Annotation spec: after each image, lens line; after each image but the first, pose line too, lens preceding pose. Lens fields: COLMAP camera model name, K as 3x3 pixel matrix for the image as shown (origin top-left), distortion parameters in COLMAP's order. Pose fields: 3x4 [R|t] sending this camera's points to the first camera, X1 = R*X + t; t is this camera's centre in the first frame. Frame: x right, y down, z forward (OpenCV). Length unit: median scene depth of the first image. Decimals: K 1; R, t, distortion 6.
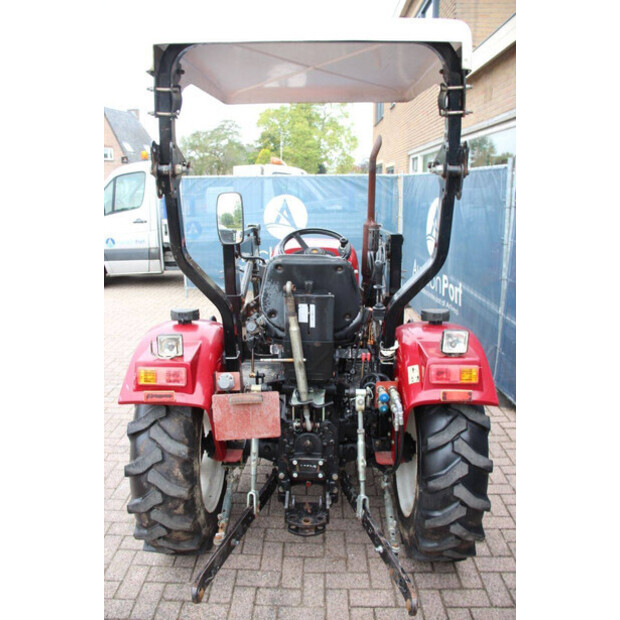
lens RADIAL K [[508.3, 0, 306.3], [0, 508.3, 312.4], [0, 0, 1]] dist [-0.186197, 0.167112]
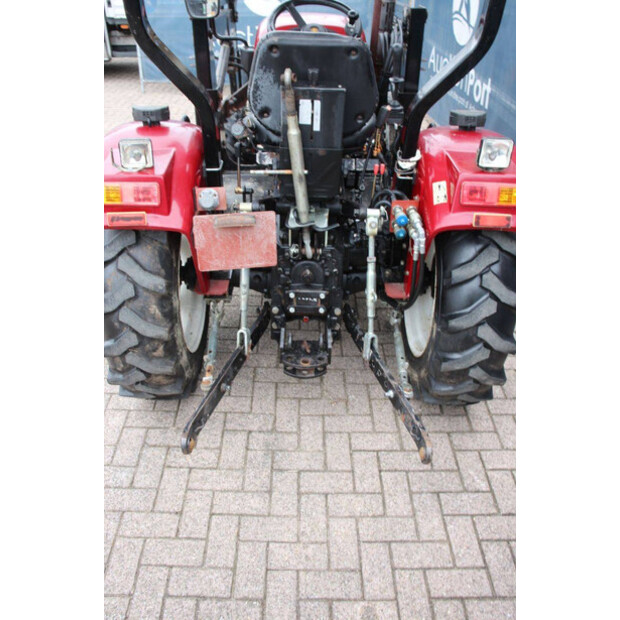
lens RADIAL K [[577.9, 0, 307.1], [0, 577.9, 316.0], [0, 0, 1]] dist [-0.090434, 0.000000]
pose [[0.999284, -0.000212, 0.037840, -0.035384], [-0.012457, 0.942407, 0.334235, 0.003566], [-0.035731, -0.334467, 0.941730, 0.062505]]
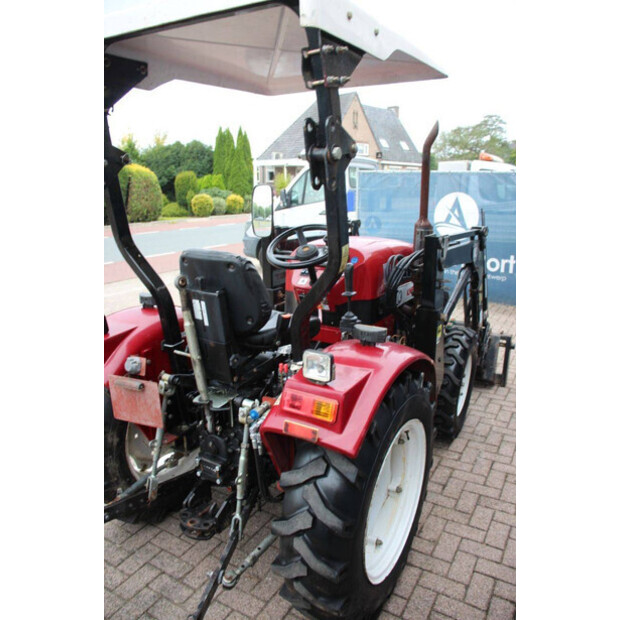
lens RADIAL K [[508.3, 0, 305.2], [0, 508.3, 313.7], [0, 0, 1]] dist [-0.186197, 0.167112]
pose [[0.875013, 0.124132, -0.467914, 0.600679], [-0.119927, 0.992020, 0.038904, -0.050544], [0.469009, 0.022074, 0.882918, 0.241988]]
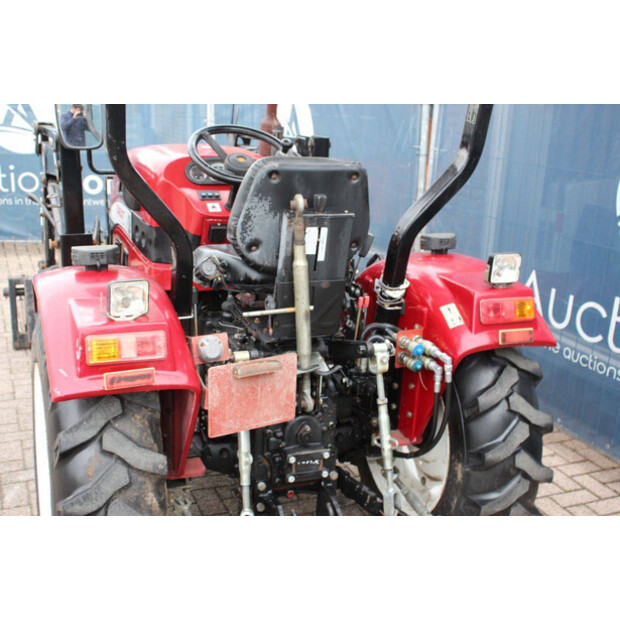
lens RADIAL K [[783.8, 0, 314.2], [0, 783.8, 313.7], [0, 0, 1]] dist [0.003066, 0.000000]
pose [[0.911082, -0.074064, 0.405518, -0.433199], [0.054644, 0.996745, 0.059275, 0.036701], [-0.408588, -0.031845, 0.912163, 0.005800]]
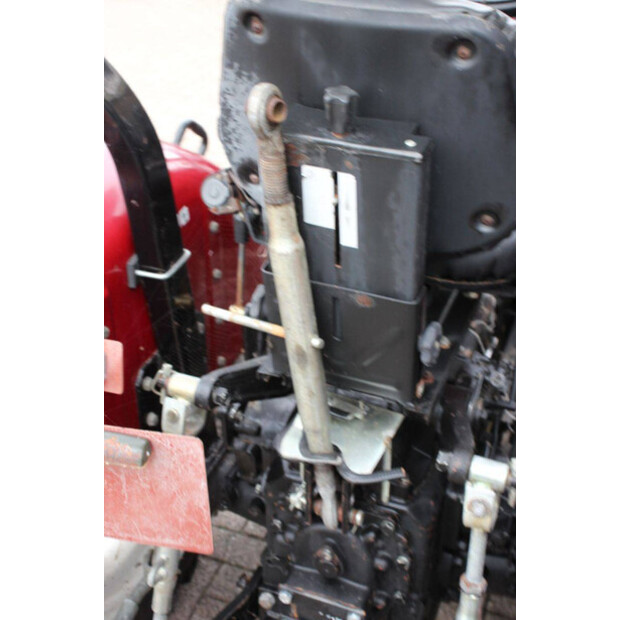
lens RADIAL K [[914.9, 0, 310.4], [0, 914.9, 314.8], [0, 0, 1]] dist [0.070801, 0.000000]
pose [[0.941902, 0.183491, -0.281339, 0.144756], [-0.092723, 0.947094, 0.307271, -0.092354], [0.322836, -0.263333, 0.909084, 0.484726]]
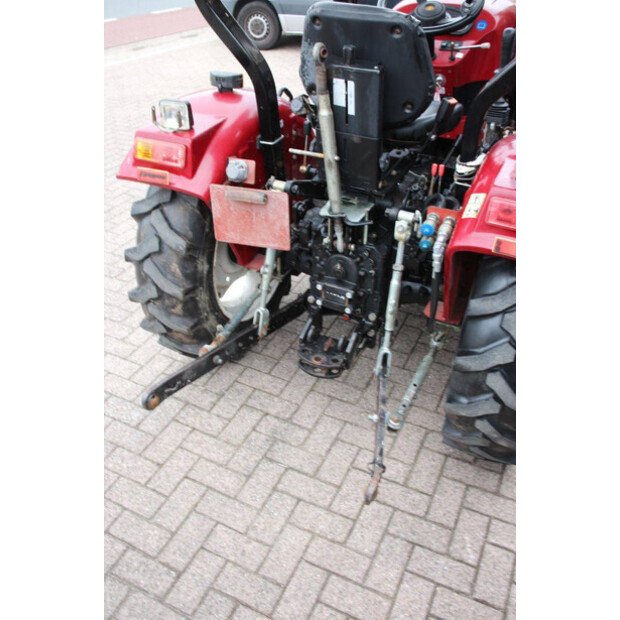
lens RADIAL K [[577.9, 0, 304.3], [0, 577.9, 314.8], [0, 0, 1]] dist [-0.090434, 0.000000]
pose [[0.910235, 0.247713, -0.331830, 0.283464], [-0.111772, 0.918571, 0.379122, -0.008996], [0.398723, -0.308001, 0.863803, 0.181268]]
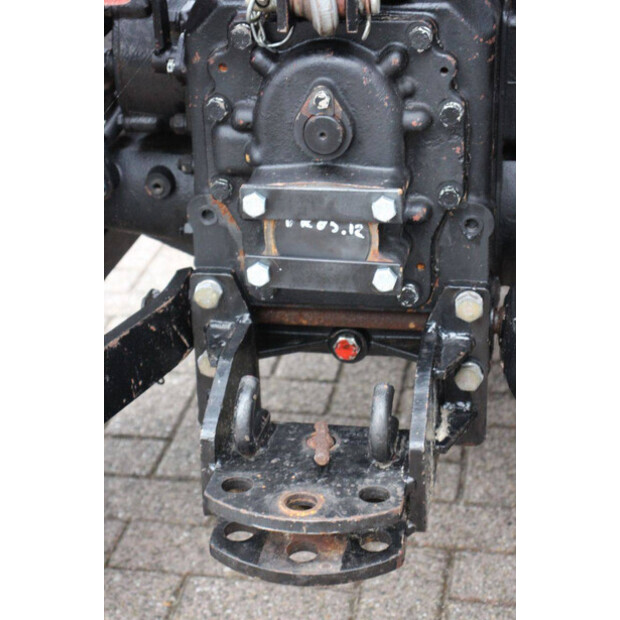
lens RADIAL K [[1447.6, 0, 309.0], [0, 1447.6, 312.3], [0, 0, 1]] dist [0.320964, 0.000000]
pose [[0.989305, 0.030454, -0.142650, 0.083758], [-0.005909, 0.985527, 0.169416, 0.253069], [0.145745, -0.166761, 0.975166, 0.457939]]
